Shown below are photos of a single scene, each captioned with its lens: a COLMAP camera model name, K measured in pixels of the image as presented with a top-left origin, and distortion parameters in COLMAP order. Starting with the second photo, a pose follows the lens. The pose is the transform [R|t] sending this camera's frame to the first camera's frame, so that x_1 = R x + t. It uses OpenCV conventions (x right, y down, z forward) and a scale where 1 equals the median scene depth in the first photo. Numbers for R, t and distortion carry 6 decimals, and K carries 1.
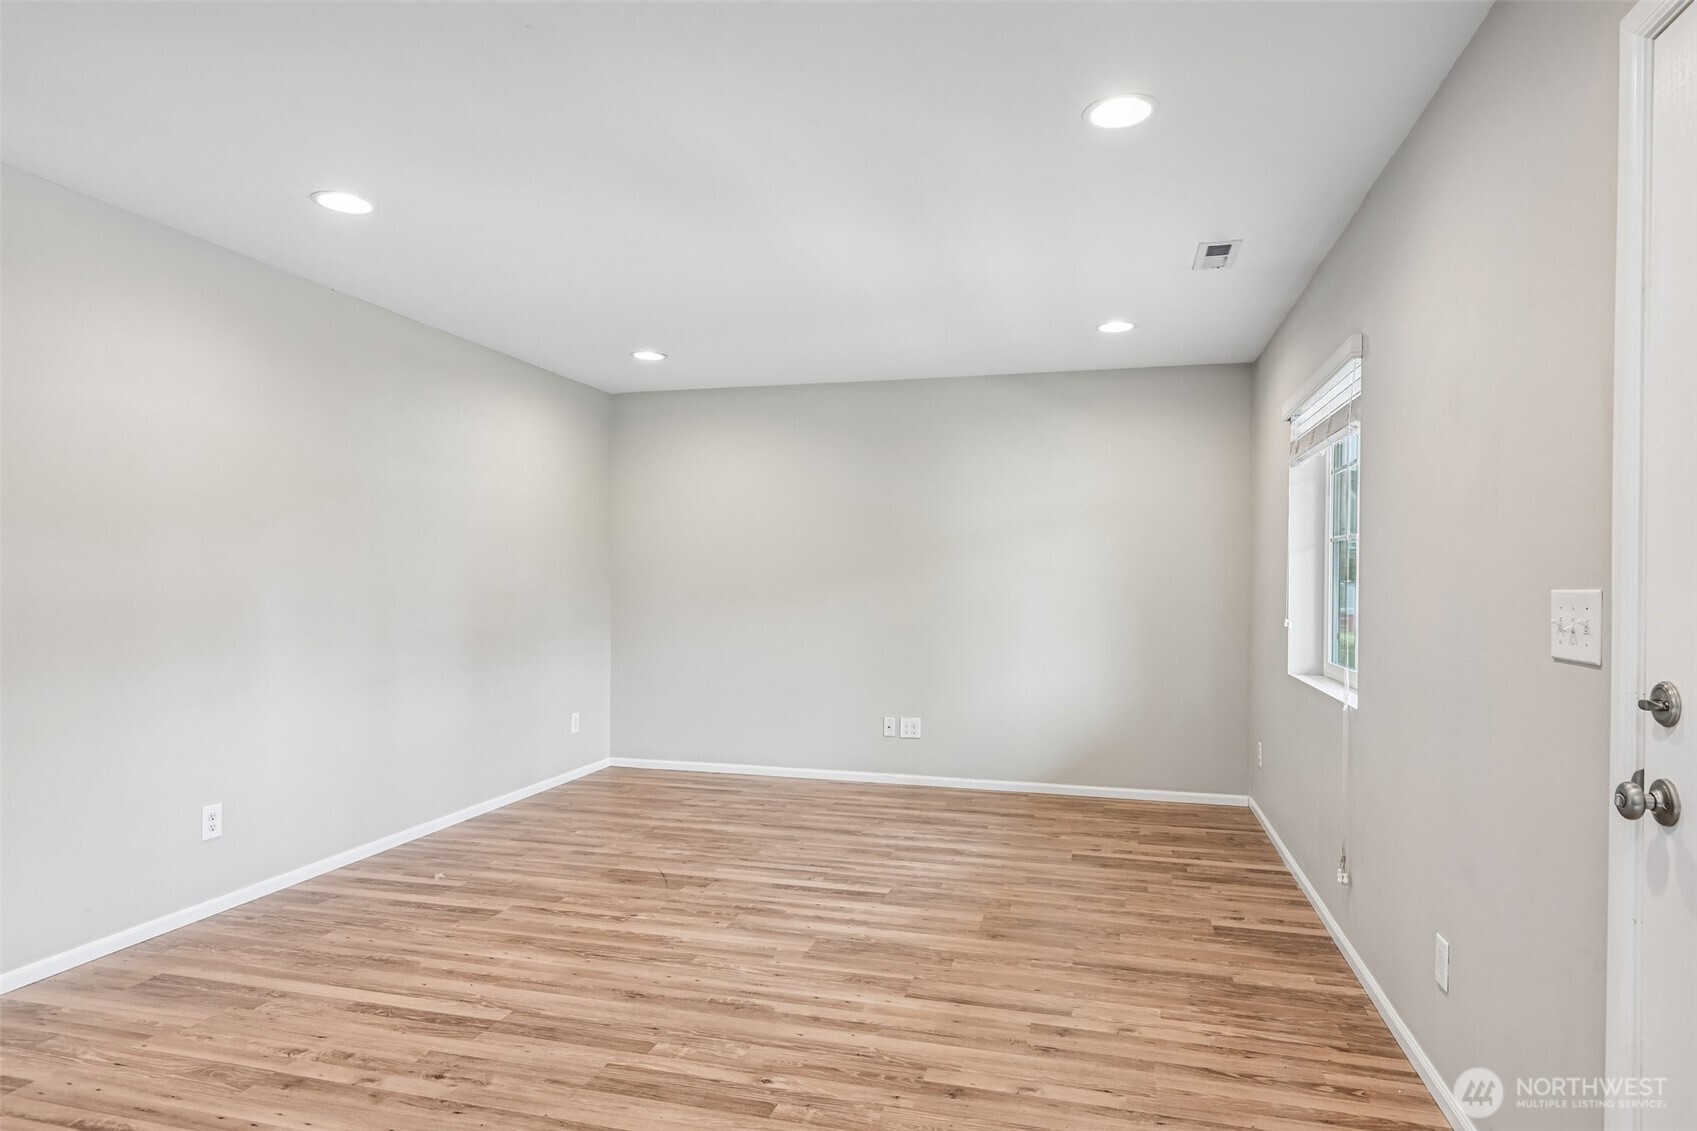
lens RADIAL K [[960.9, 0, 848.5], [0, 960.9, 565.5], [0, 0, 1]] dist [-0.002285, 0.000744]
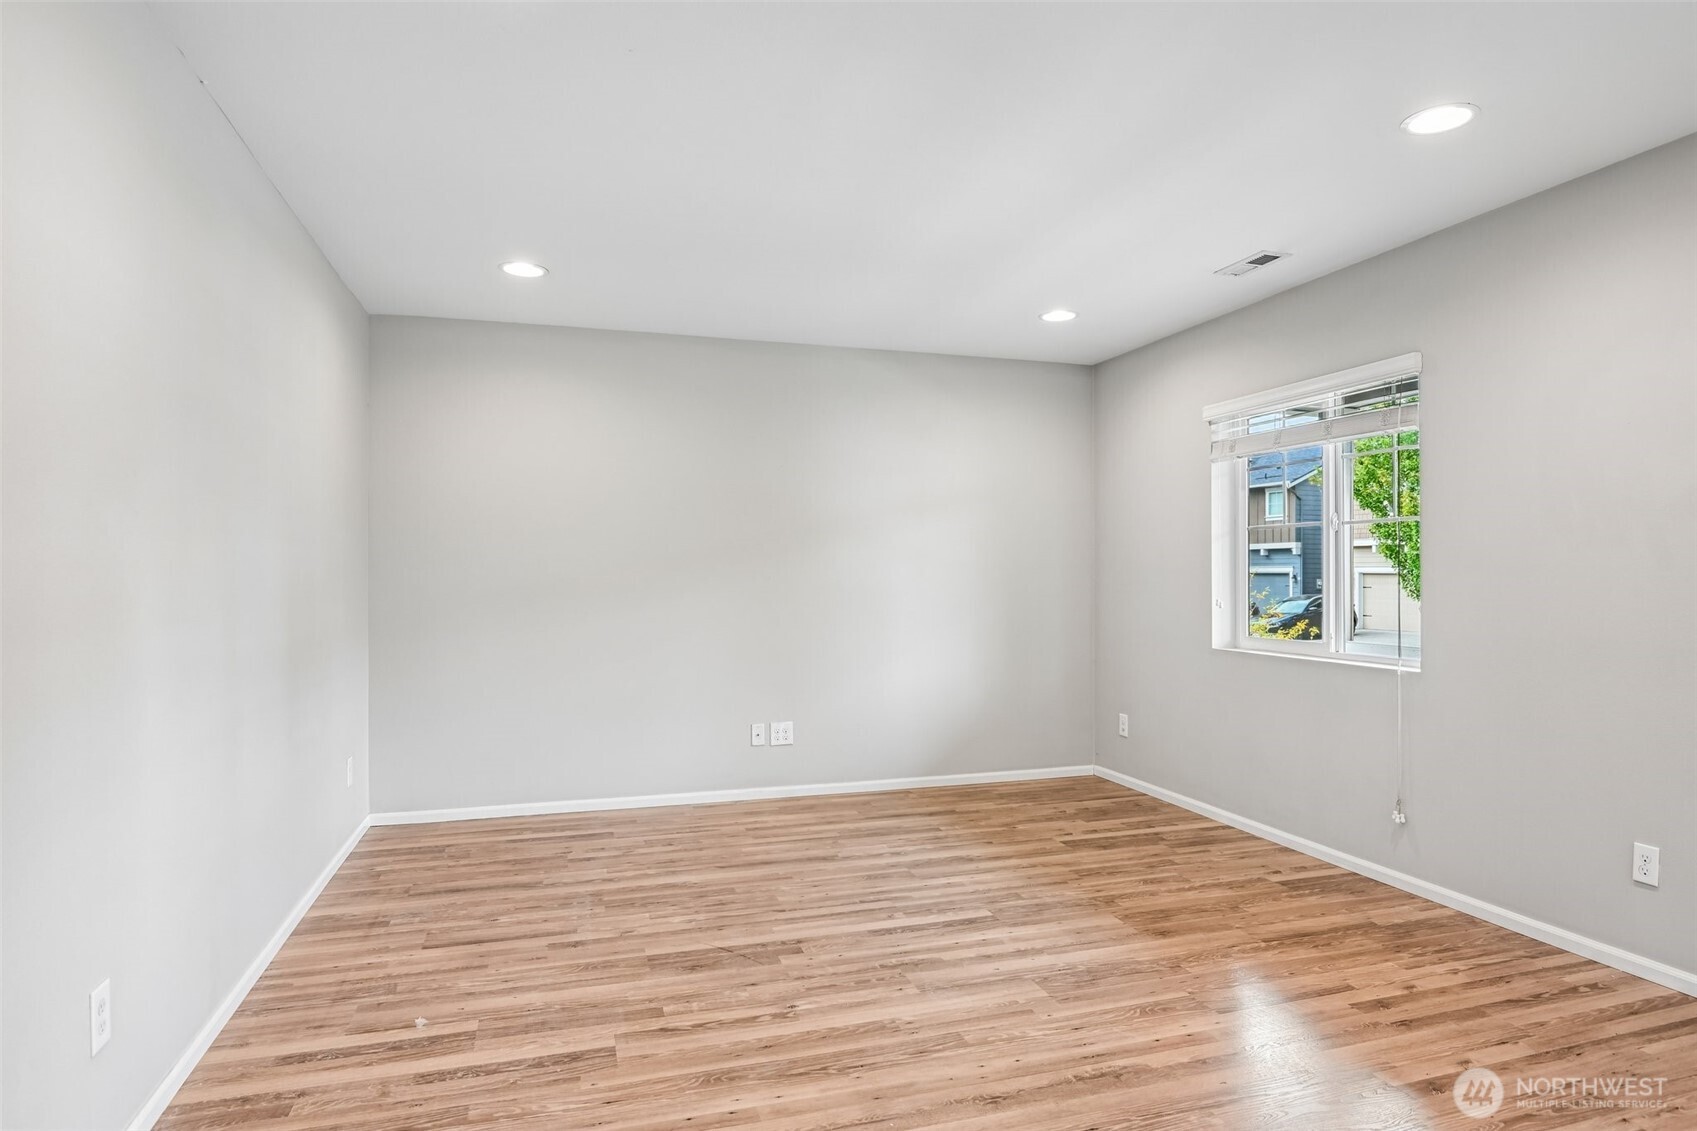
lens RADIAL K [[980.4, 0, 848.5], [0, 980.4, 565.5], [0, 0, 1]] dist [-0.028794, -0.001803]
pose [[0.847411, -0.006911, 0.530892, -0.527715], [0.001864, 0.999948, 0.010041, 0.005727], [-0.530934, -0.007519, 0.847380, 0.287976]]
